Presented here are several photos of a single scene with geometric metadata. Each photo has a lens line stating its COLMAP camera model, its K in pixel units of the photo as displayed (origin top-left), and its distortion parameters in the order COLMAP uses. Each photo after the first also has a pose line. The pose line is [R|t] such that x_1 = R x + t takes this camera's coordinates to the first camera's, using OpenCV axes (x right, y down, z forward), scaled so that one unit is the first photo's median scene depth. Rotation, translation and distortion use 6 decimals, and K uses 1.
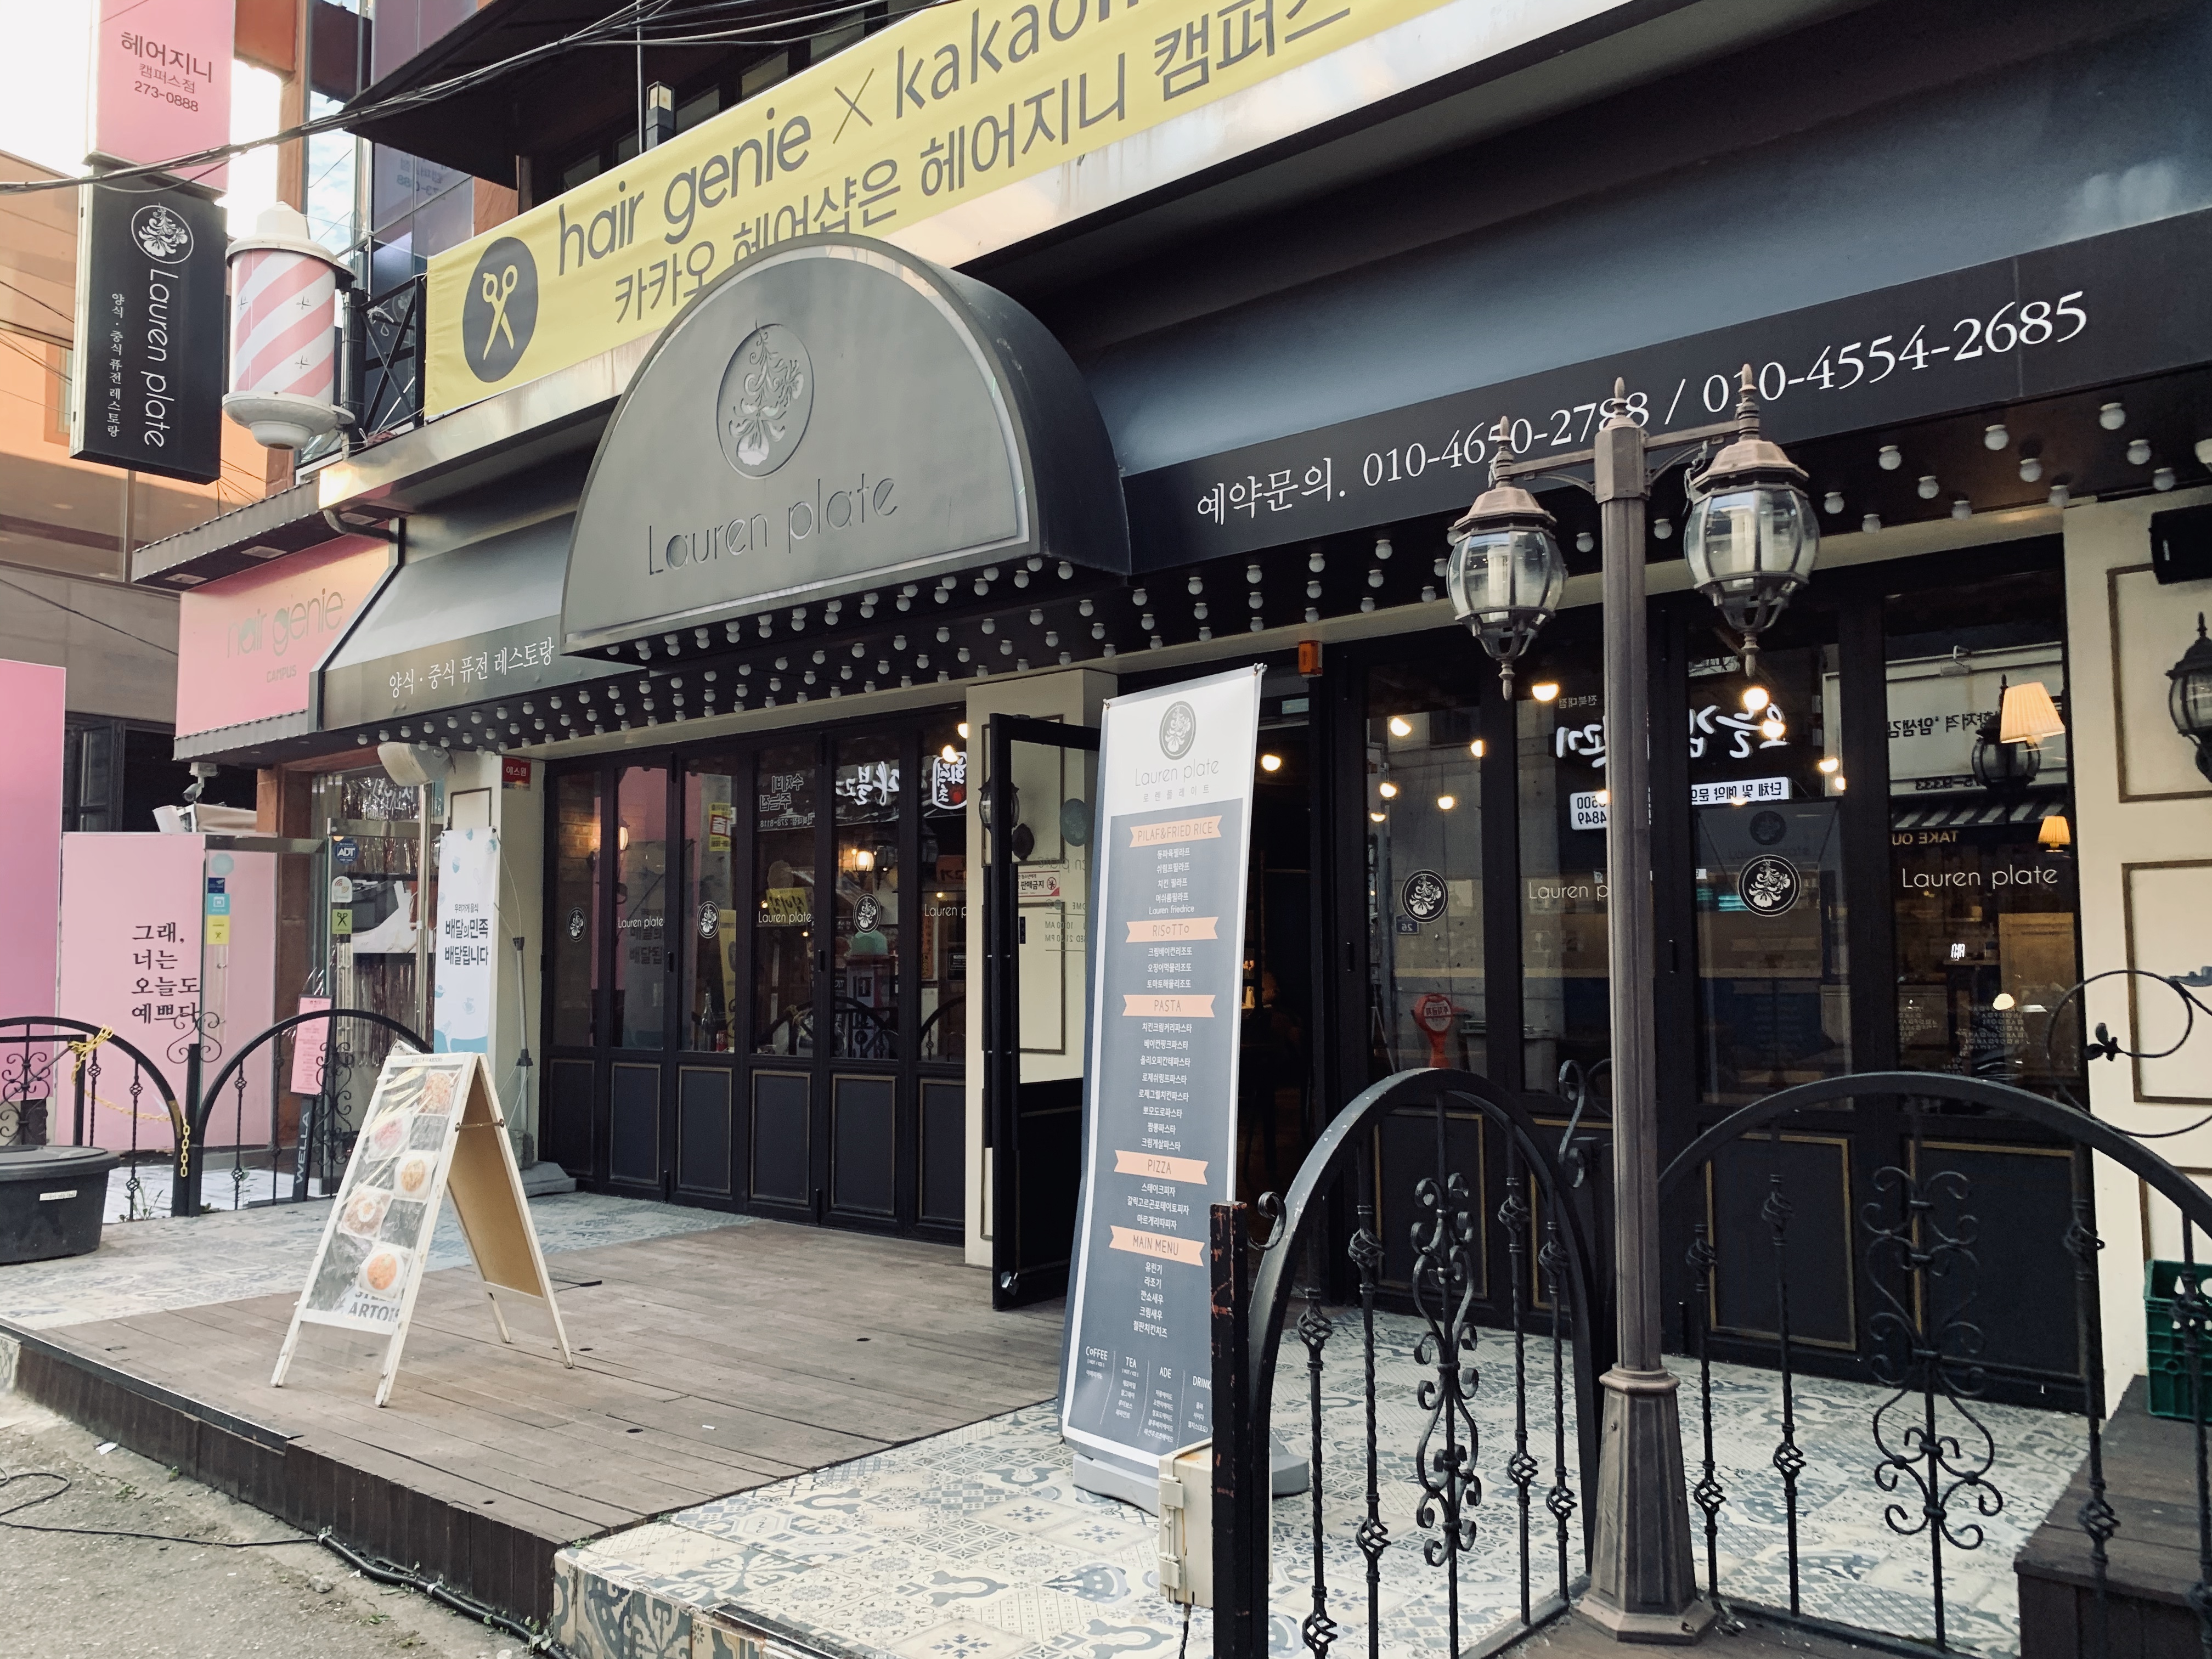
lens RADIAL K [[1681.7, 0, 1099.1], [0, 1681.7, 816.8], [0, 0, 1]] dist [0.005038, -0.009940]
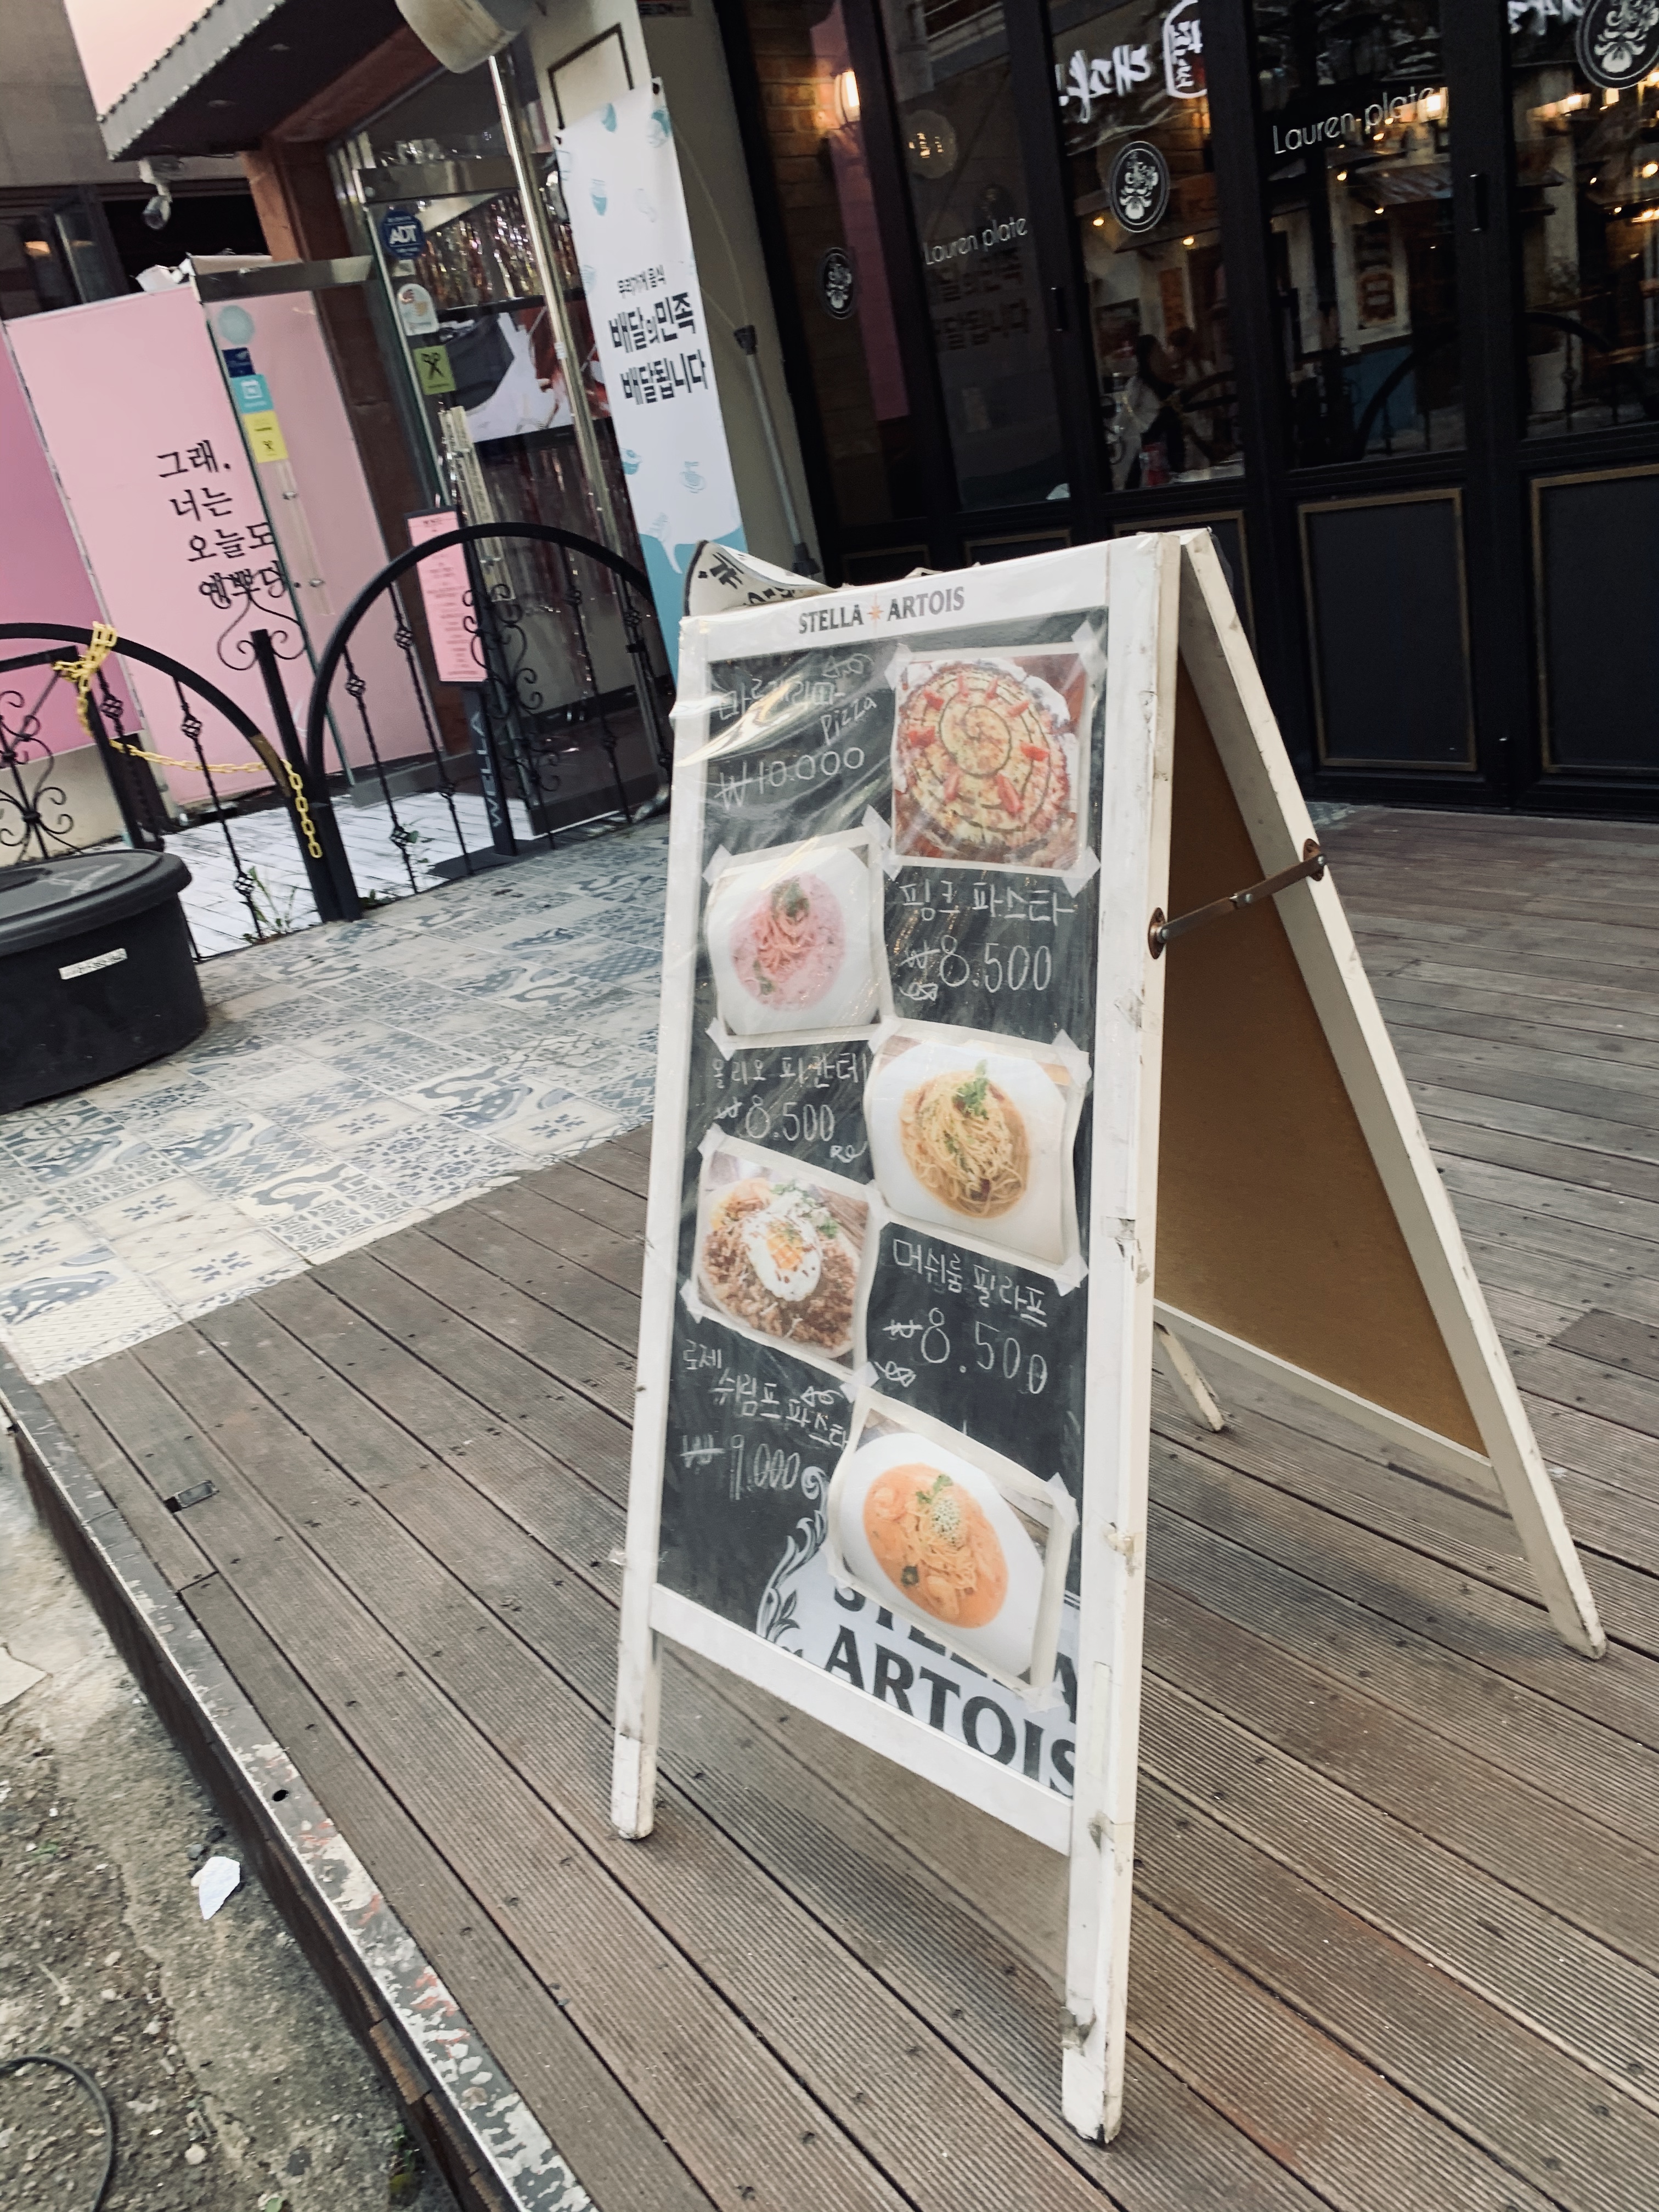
lens RADIAL K [[1681.7, 0, 846.3], [0, 1681.7, 1093.4], [0, 0, 1]] dist [0.005038, -0.009940]
pose [[0.962609, -0.084960, -0.257227, -0.201427], [0.194335, 0.878109, 0.437217, 0.058560], [0.188727, -0.470857, 0.861787, 0.445929]]
